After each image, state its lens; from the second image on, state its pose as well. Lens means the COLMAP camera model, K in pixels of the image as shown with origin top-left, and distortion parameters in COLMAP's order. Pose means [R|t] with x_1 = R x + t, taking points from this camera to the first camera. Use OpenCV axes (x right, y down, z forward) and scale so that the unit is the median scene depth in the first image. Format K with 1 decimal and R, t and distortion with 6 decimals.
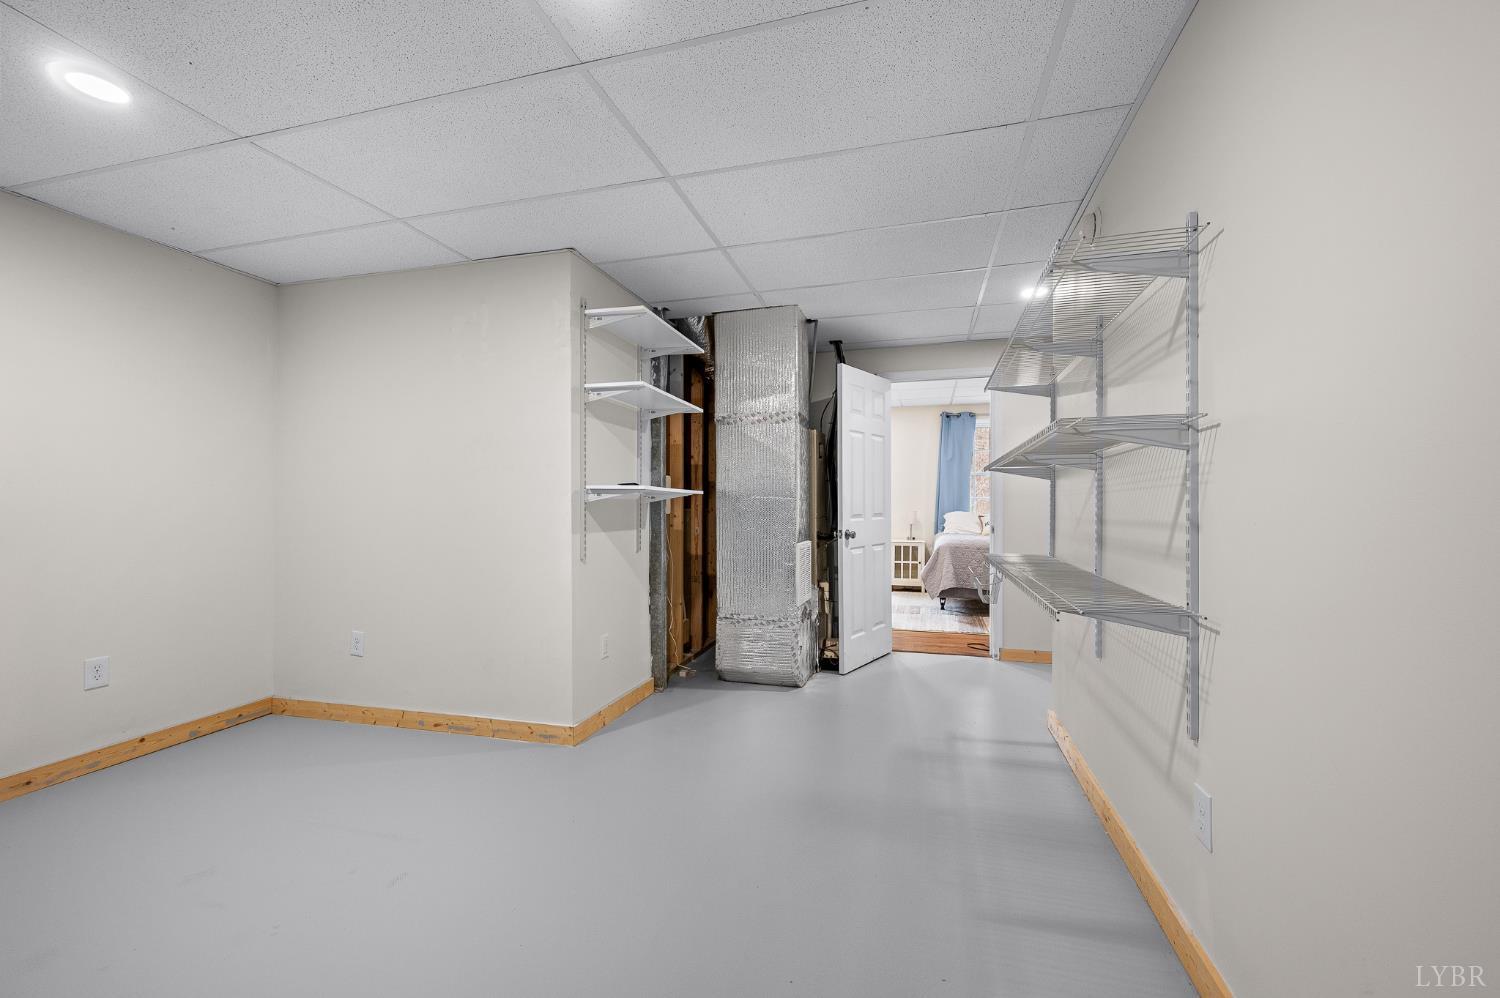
lens RADIAL K [[597.7, 0, 753.8], [0, 597.7, 504.2], [0, 0, 1]] dist [0.002764, 0.000267]
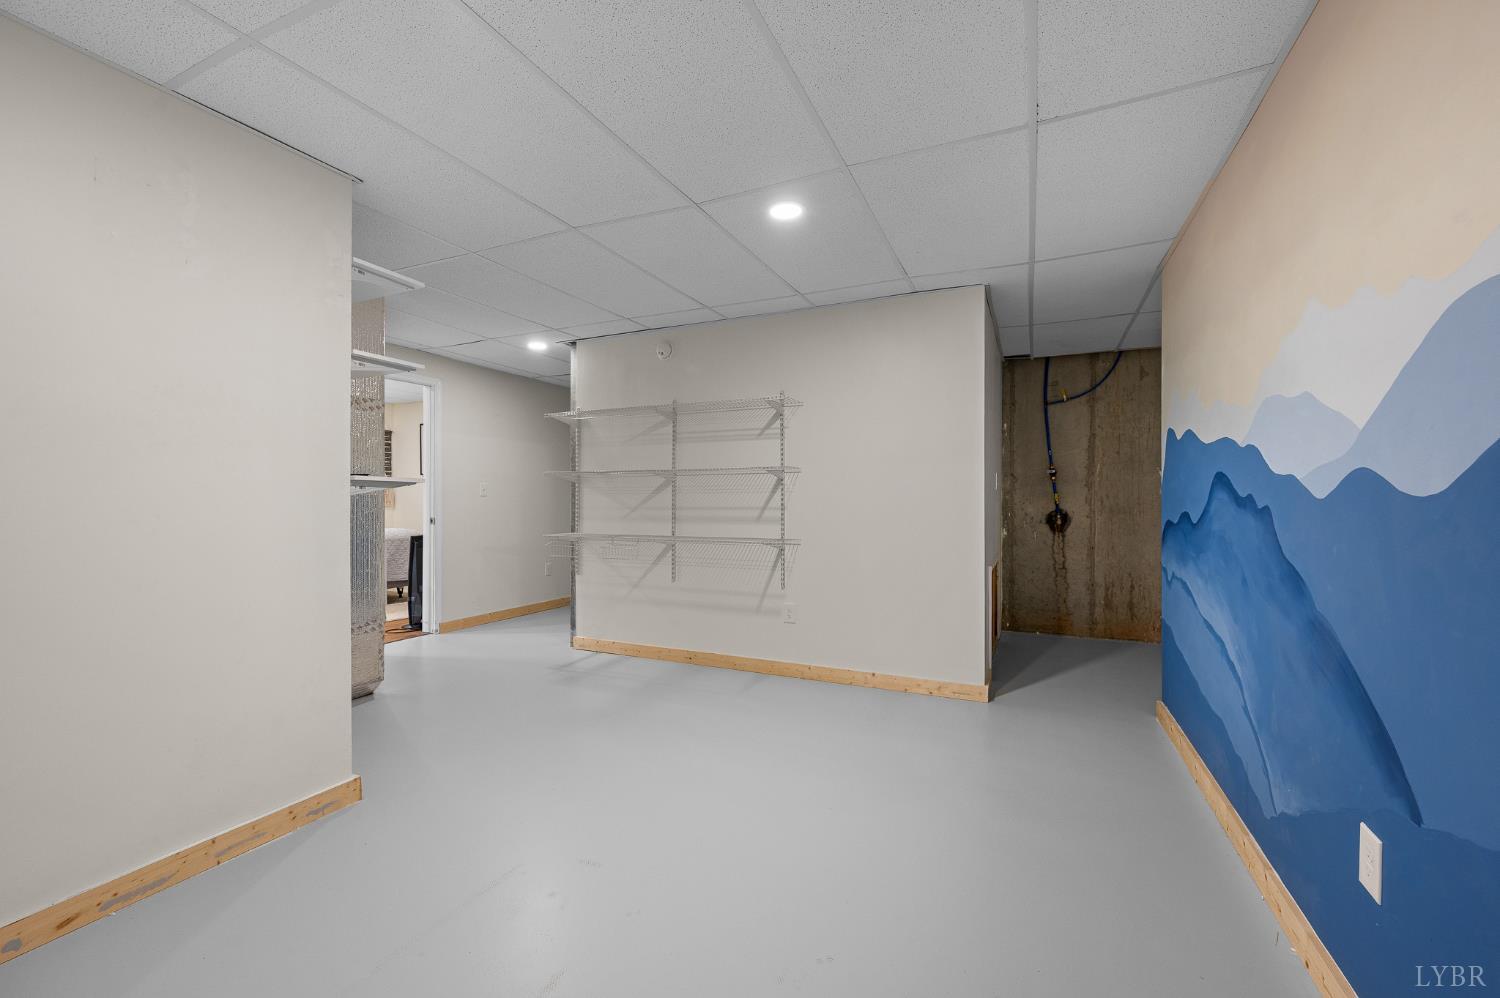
lens RADIAL K [[597.7, 0, 759.2], [0, 597.7, 498.2], [0, 0, 1]] dist [0.002764, 0.000267]
pose [[0.172050, -0.001288, 0.985087, -0.981039], [-0.005460, 0.999983, 0.002261, -0.006006], [-0.985073, -0.005768, 0.172040, 0.328405]]
